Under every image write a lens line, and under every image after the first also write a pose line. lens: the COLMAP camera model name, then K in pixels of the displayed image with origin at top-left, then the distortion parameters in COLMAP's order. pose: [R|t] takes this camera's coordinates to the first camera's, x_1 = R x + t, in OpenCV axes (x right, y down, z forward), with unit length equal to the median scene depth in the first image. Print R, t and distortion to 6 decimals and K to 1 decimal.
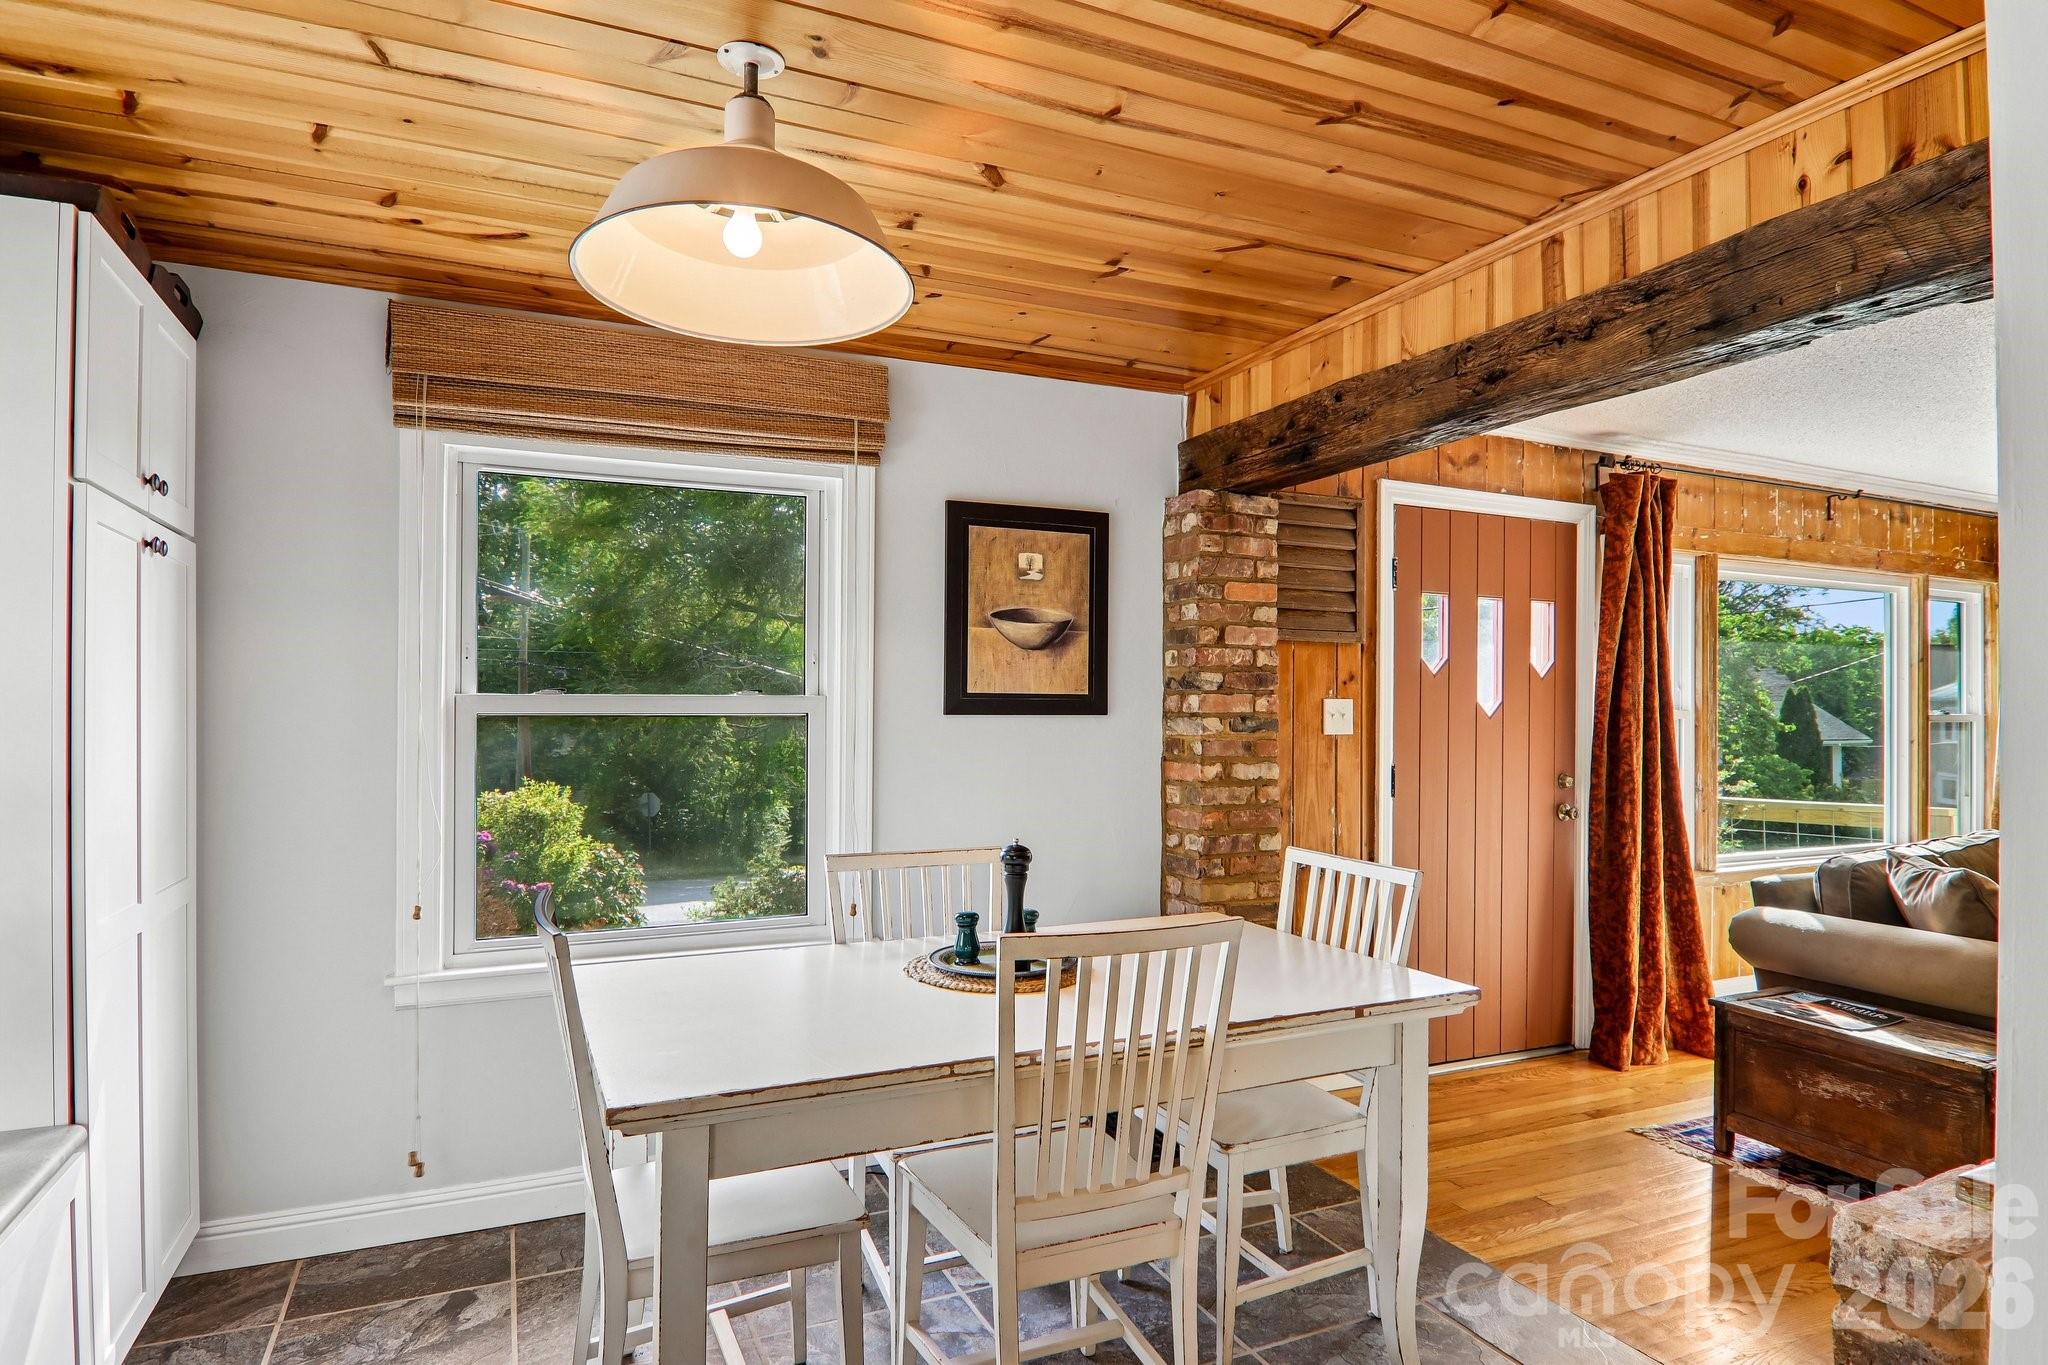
lens RADIAL K [[1132.8, 0, 1027.5], [0, 1132.8, 702.1], [0, 0, 1]] dist [0.004245, -0.021912]
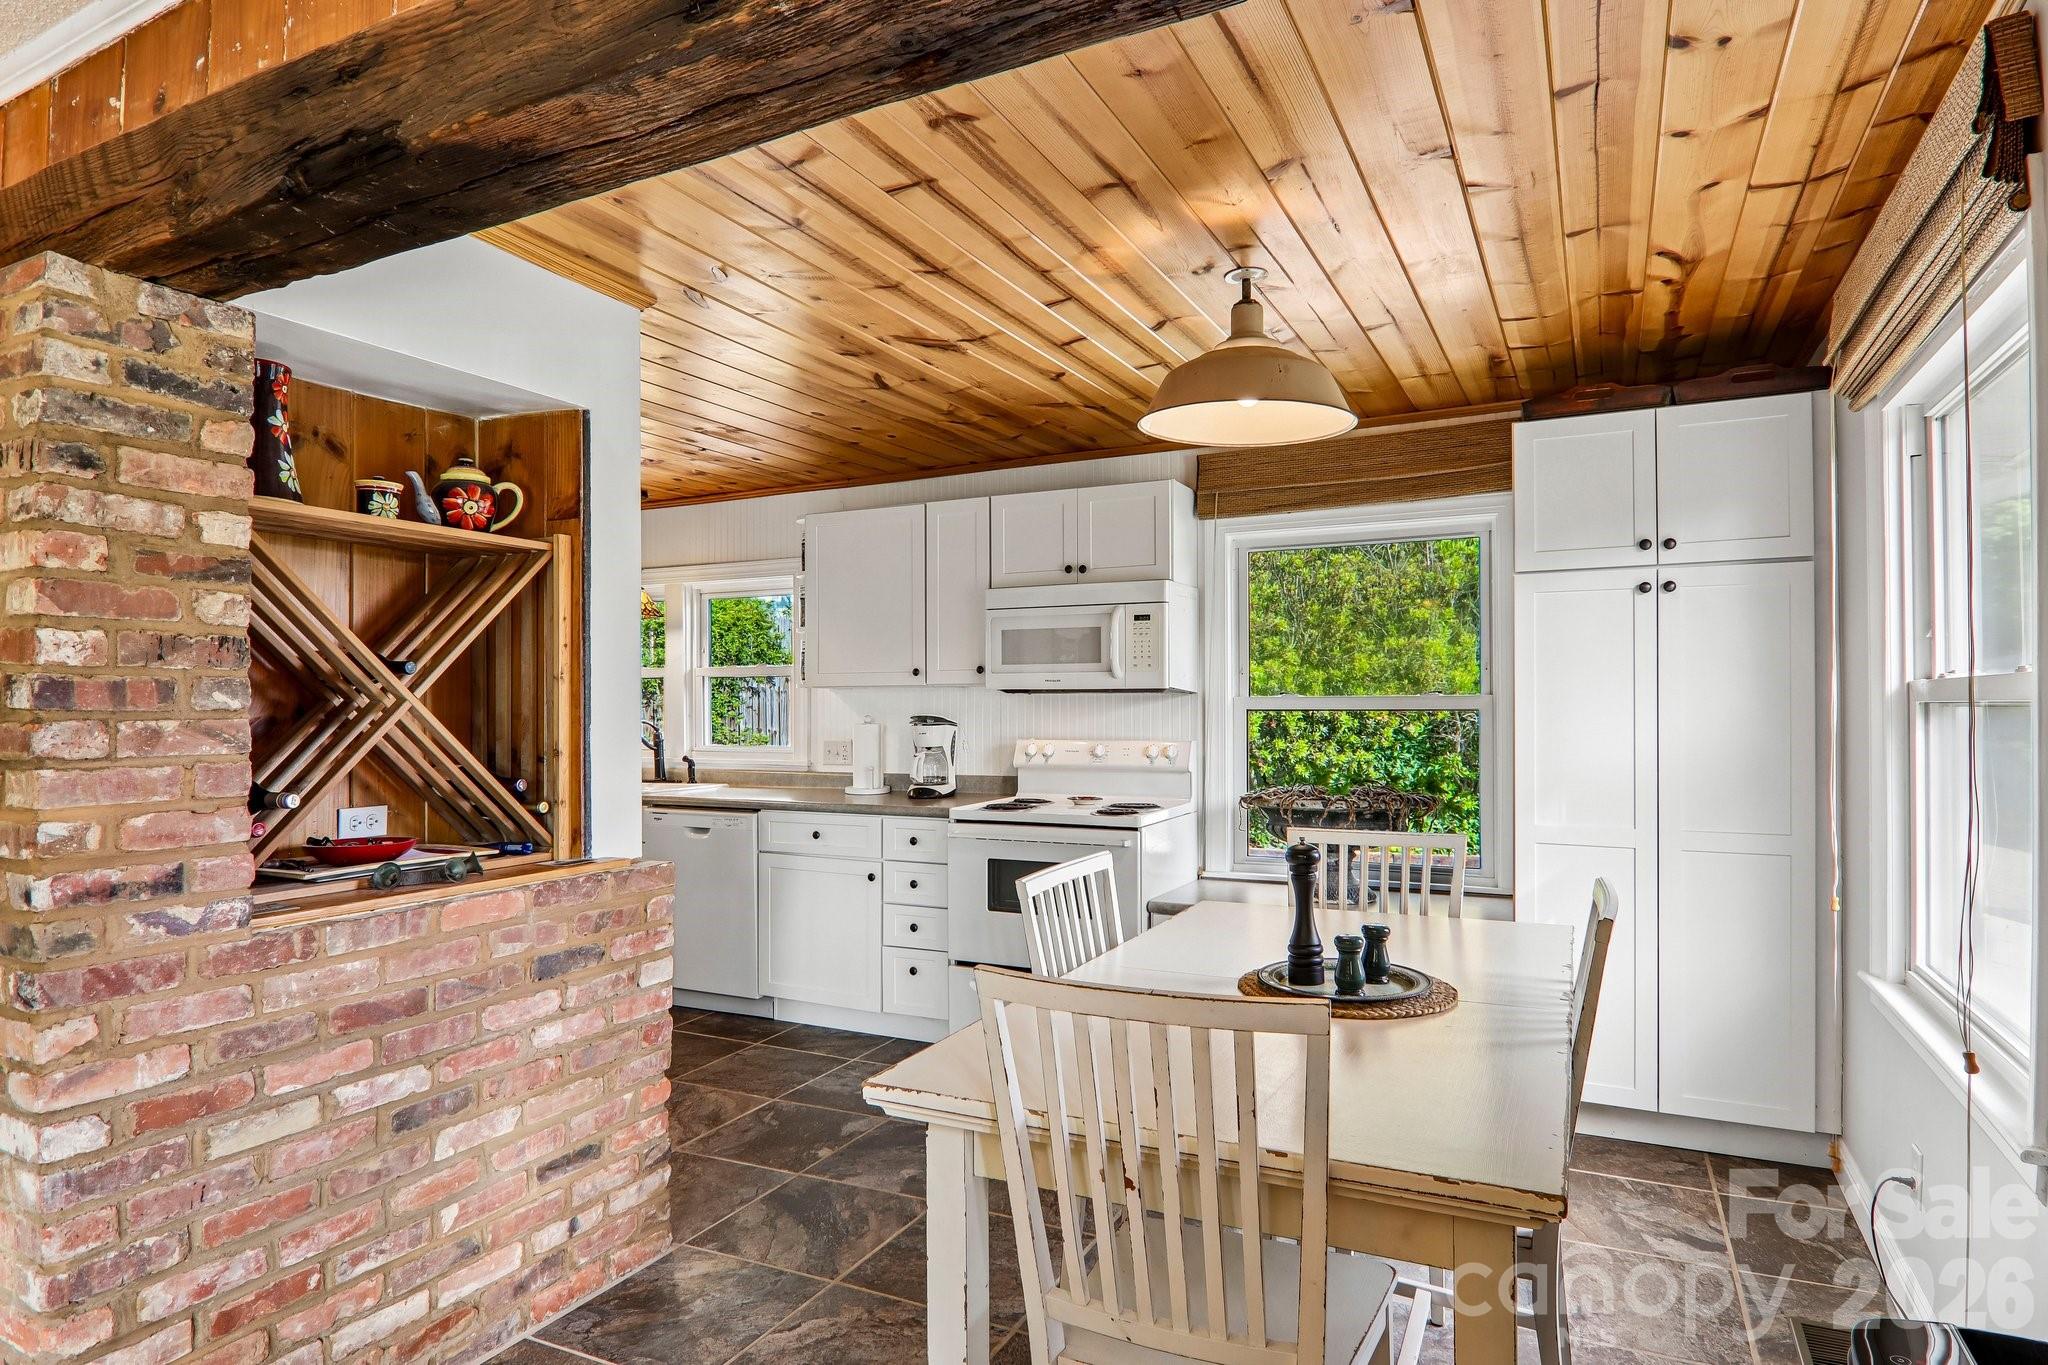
lens RADIAL K [[1132.8, 0, 1027.5], [0, 1132.8, 702.1], [0, 0, 1]] dist [0.004245, -0.021912]
pose [[-0.779988, -0.001082, -0.625793, 0.570991], [0.005345, 0.999951, -0.008391, 0.012835], [0.625771, -0.009890, -0.779944, 1.208586]]
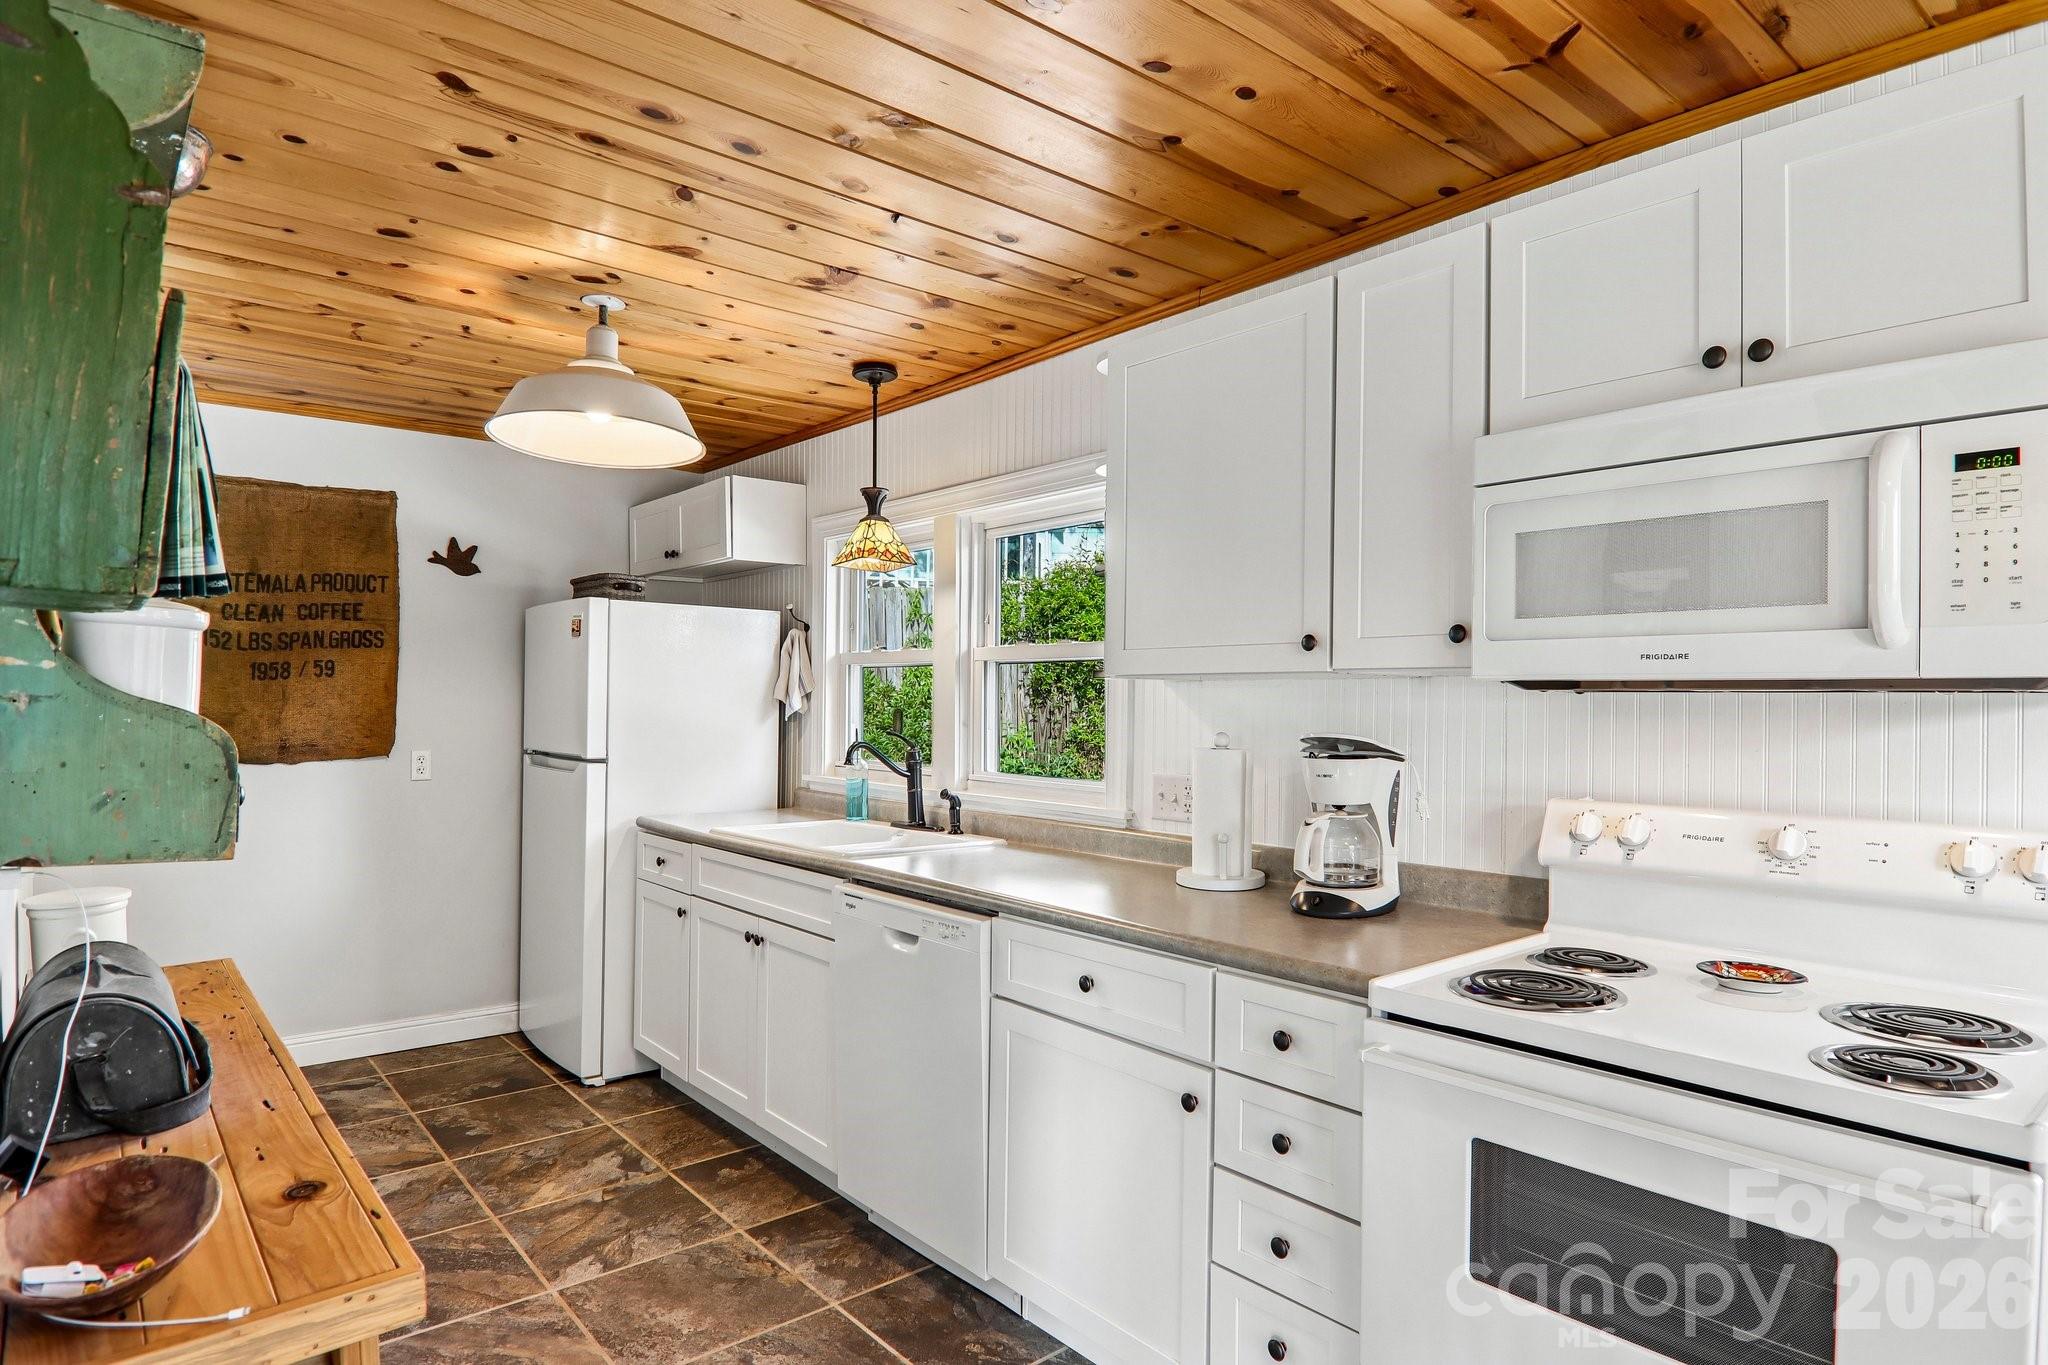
lens RADIAL K [[1132.8, 0, 1027.5], [0, 1132.8, 702.1], [0, 0, 1]] dist [0.004245, -0.021912]
pose [[-0.964608, -0.013939, -0.263318, 0.070197], [-0.012014, 0.999888, -0.008919, 0.003548], [0.263413, -0.005440, -0.964668, 0.534173]]
